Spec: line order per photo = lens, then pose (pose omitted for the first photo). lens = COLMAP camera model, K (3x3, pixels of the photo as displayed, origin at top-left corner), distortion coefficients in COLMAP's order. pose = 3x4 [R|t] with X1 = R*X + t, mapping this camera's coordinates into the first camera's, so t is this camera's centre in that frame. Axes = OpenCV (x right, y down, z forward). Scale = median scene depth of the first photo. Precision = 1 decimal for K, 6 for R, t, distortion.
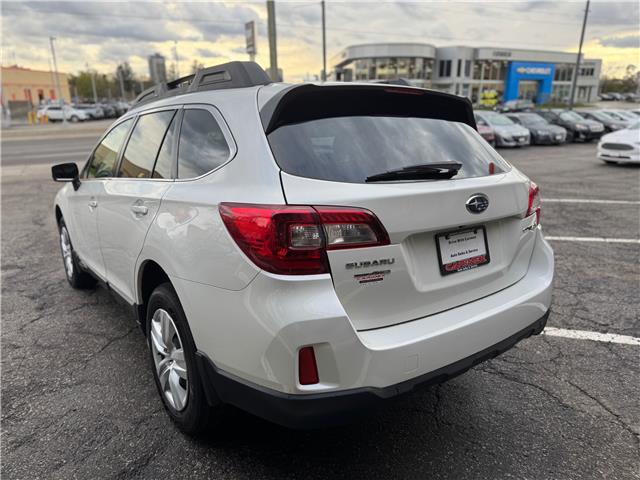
lens RADIAL K [[459.2, 0, 319.1], [0, 459.2, 230.7], [0, 0, 1]] dist [0.034705, -0.042778]
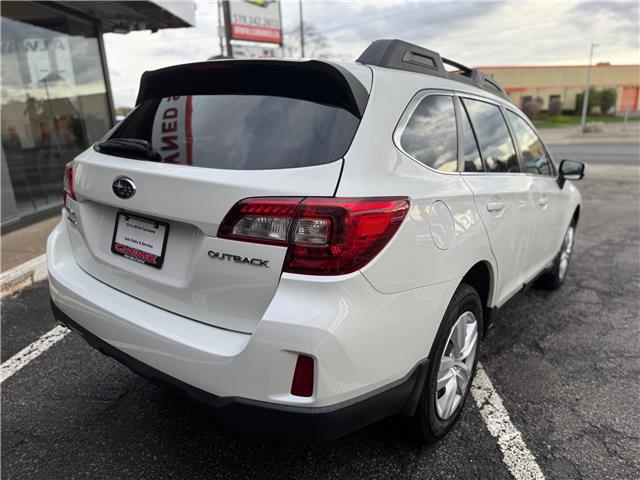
lens RADIAL K [[448.5, 0, 320.0], [0, 448.5, 240.0], [0, 0, 1]] dist [0.073902, -0.092034]
pose [[0.271404, 0.241826, -0.931590, 1.312797], [-0.222100, 0.957533, 0.183855, -0.210886], [0.936489, 0.157007, 0.313588, 1.116296]]
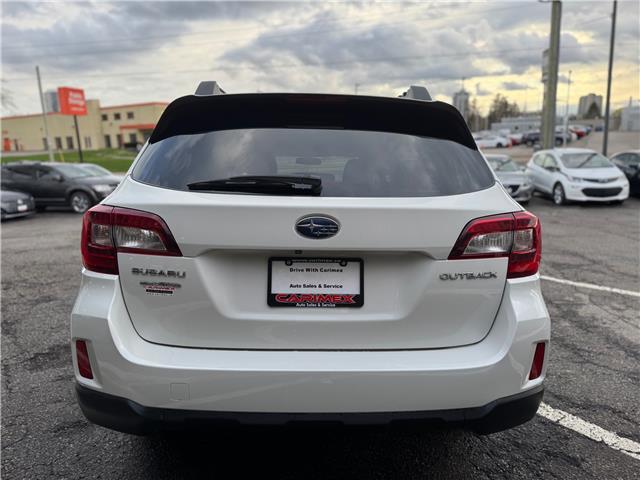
lens RADIAL K [[448.5, 0, 320.0], [0, 448.5, 240.0], [0, 0, 1]] dist [0.073902, -0.092034]
pose [[0.816526, 0.107029, -0.567301, 0.806554], [-0.131524, 0.991310, -0.002282, -0.033996], [0.562128, 0.076477, 0.823507, 0.364117]]
